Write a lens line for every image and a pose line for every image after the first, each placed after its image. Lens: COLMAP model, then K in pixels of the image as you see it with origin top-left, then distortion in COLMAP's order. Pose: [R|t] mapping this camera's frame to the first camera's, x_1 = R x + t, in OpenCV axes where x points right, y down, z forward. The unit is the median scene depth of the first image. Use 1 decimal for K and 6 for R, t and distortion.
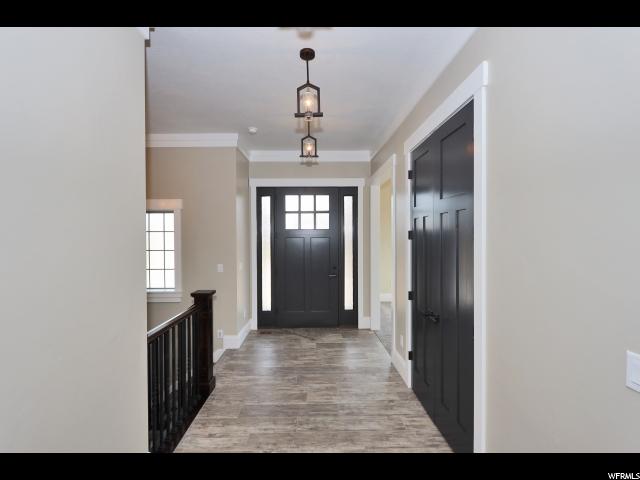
lens RADIAL K [[293.7, 0, 320.4], [0, 293.7, 238.4], [0, 0, 1]] dist [0.002209, 0.000122]
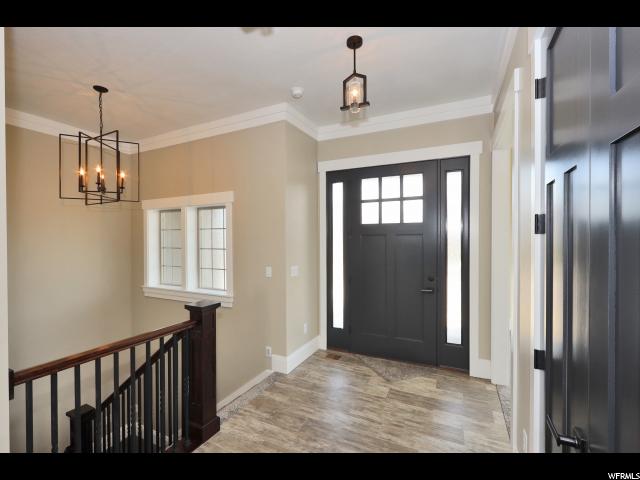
lens RADIAL K [[293.7, 0, 318.1], [0, 293.7, 241.4], [0, 0, 1]] dist [0.002209, 0.000122]
pose [[0.887682, 0.006076, -0.460416, 0.132701], [-0.002284, 0.999959, 0.008792, 0.007108], [0.460451, -0.006753, 0.887660, 0.280010]]
